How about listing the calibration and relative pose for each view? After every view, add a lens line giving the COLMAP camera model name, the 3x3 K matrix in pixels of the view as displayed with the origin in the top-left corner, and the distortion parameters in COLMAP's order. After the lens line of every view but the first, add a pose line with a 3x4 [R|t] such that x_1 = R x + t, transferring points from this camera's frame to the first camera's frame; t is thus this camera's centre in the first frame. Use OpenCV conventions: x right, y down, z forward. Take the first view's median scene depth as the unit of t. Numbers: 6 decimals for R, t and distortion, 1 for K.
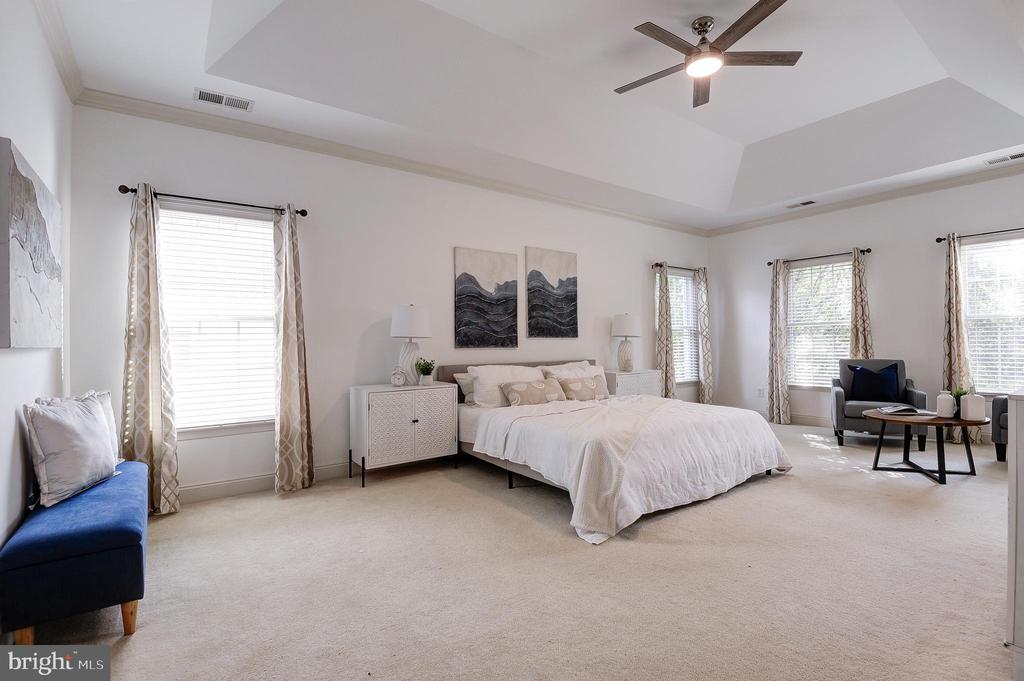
lens RADIAL K [[471.8, 0, 514.3], [0, 471.8, 343.5], [0, 0, 1]] dist [0.002297, -0.019091]
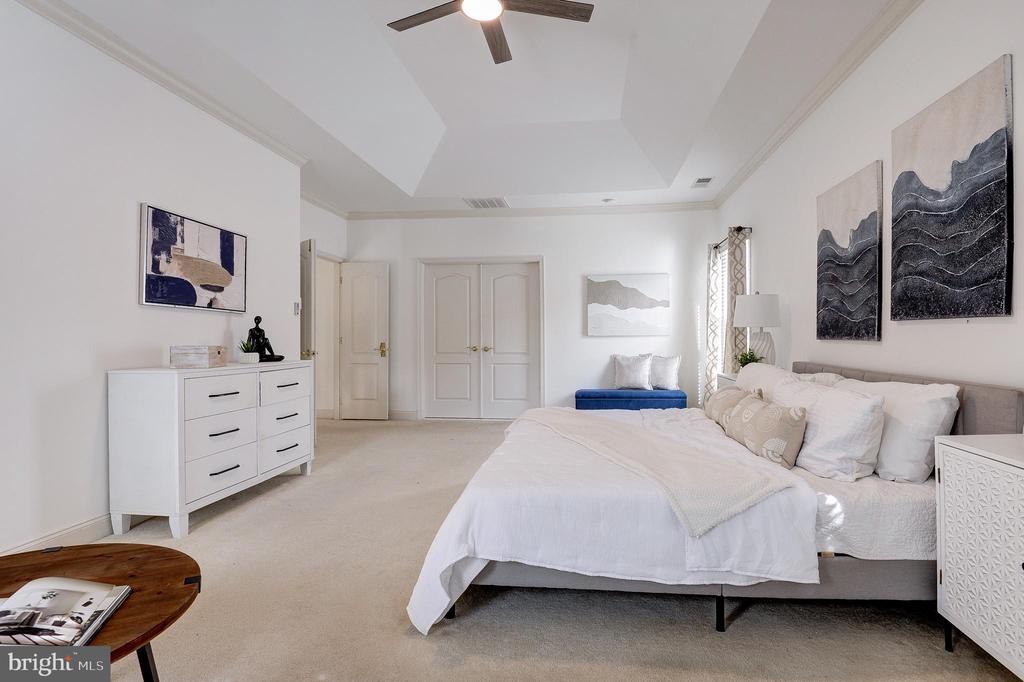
lens RADIAL K [[471.8, 0, 514.3], [0, 471.8, 344.0], [0, 0, 1]] dist [0.002297, -0.019091]
pose [[-0.709348, 0.017346, -0.704645, 0.625702], [-0.006356, 0.999499, 0.031003, -0.001716], [0.704830, 0.026471, -0.708883, 1.052172]]
